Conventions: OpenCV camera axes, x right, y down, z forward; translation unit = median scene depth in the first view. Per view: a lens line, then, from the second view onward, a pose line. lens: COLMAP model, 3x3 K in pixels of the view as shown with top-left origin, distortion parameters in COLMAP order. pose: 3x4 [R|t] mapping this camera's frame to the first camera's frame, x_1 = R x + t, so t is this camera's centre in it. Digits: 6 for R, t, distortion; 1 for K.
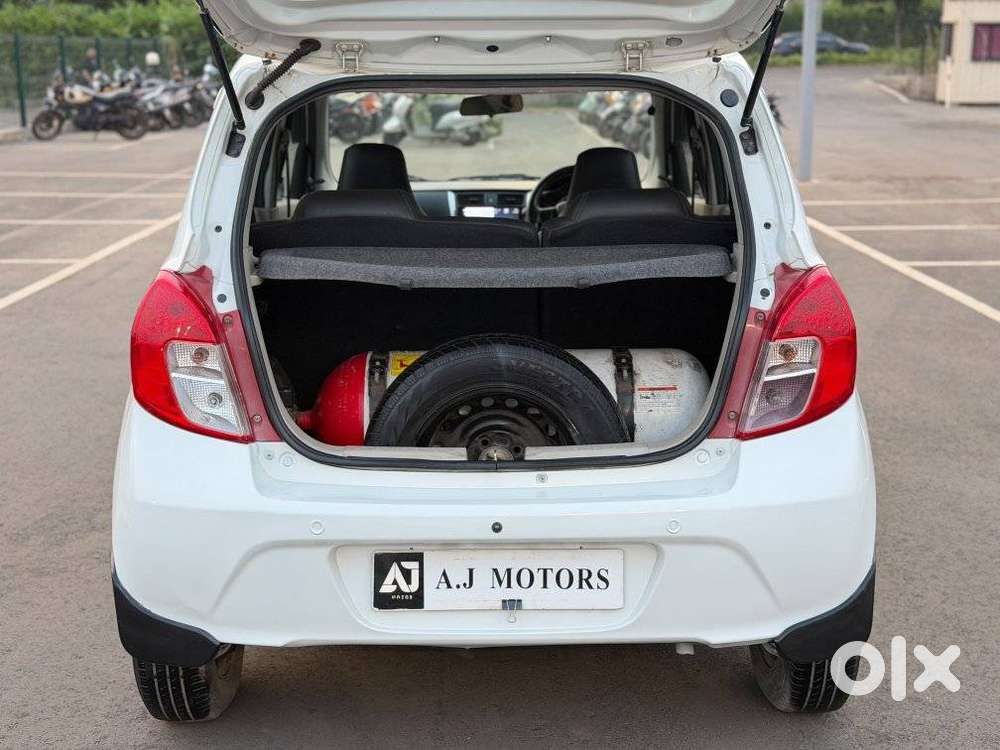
lens RADIAL K [[1400.0, 0, 500.0], [0, 1400.0, 375.0], [0, 0, 1]] dist [0.184601, -0.450893]
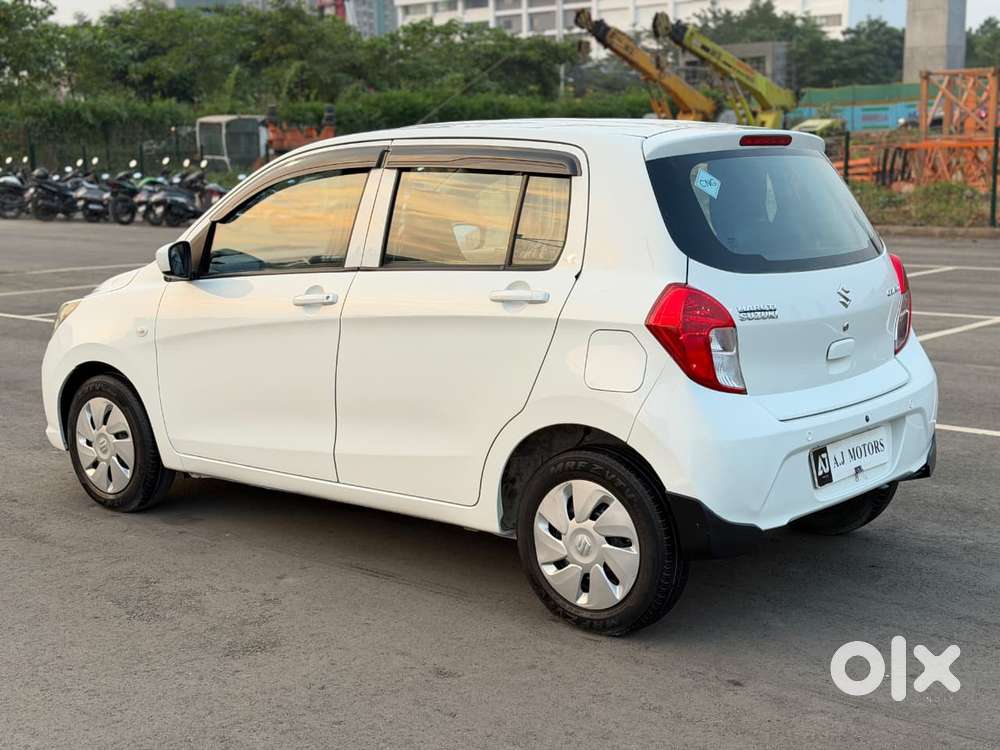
lens RADIAL K [[1391.5, 0, 500.0], [0, 1391.5, 375.0], [0, 0, 1]] dist [0.169839, -0.341831]
pose [[0.656538, -0.122337, 0.744306, -0.722102], [0.177626, 0.984085, 0.005067, -0.011866], [-0.733080, 0.128882, 0.667819, 0.108504]]
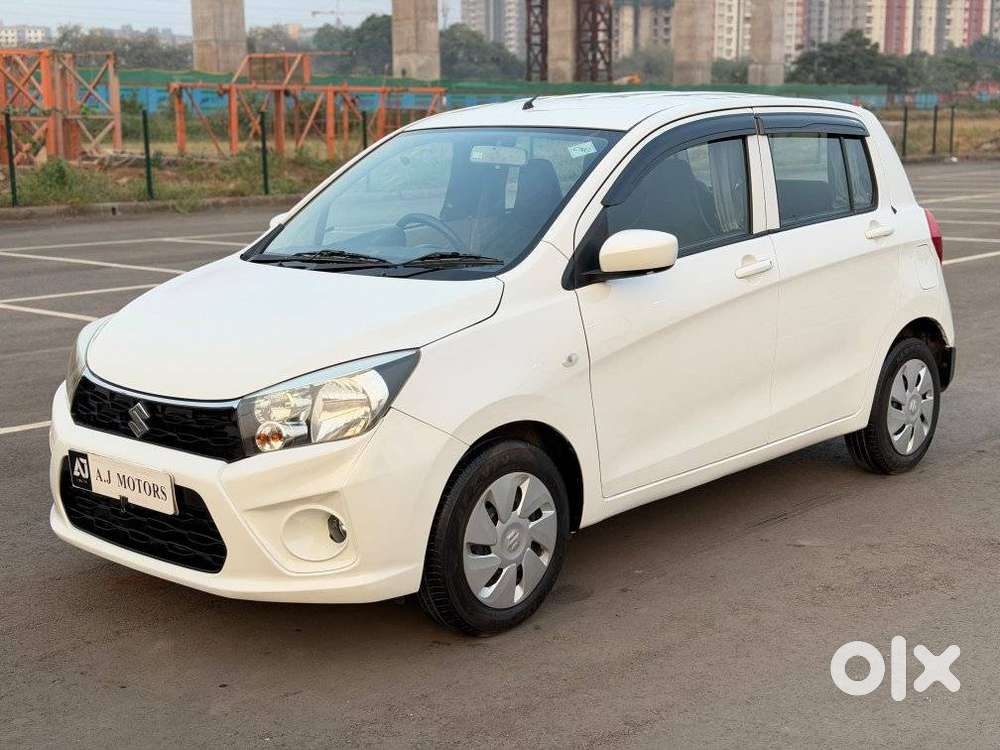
lens RADIAL K [[1391.5, 0, 500.0], [0, 1391.5, 375.0], [0, 0, 1]] dist [0.169839, -0.341831]
pose [[-0.722838, -0.105067, 0.682984, -0.627408], [0.172153, 0.929830, 0.325238, -0.320661], [-0.669230, 0.352672, -0.654029, 1.461535]]
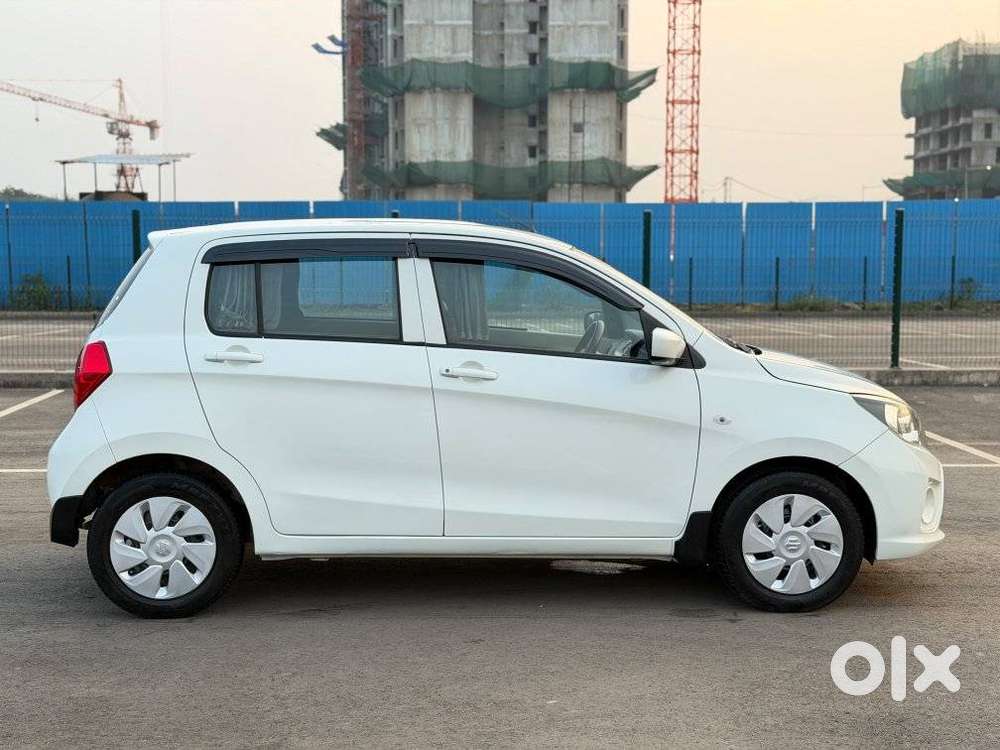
lens RADIAL K [[1391.5, 0, 500.0], [0, 1391.5, 375.0], [0, 0, 1]] dist [0.169839, -0.341831]
pose [[0.031902, 0.092844, -0.995169, 1.099384], [-0.223647, 0.971093, 0.083428, -0.161328], [0.974148, 0.219905, 0.051744, 0.743185]]
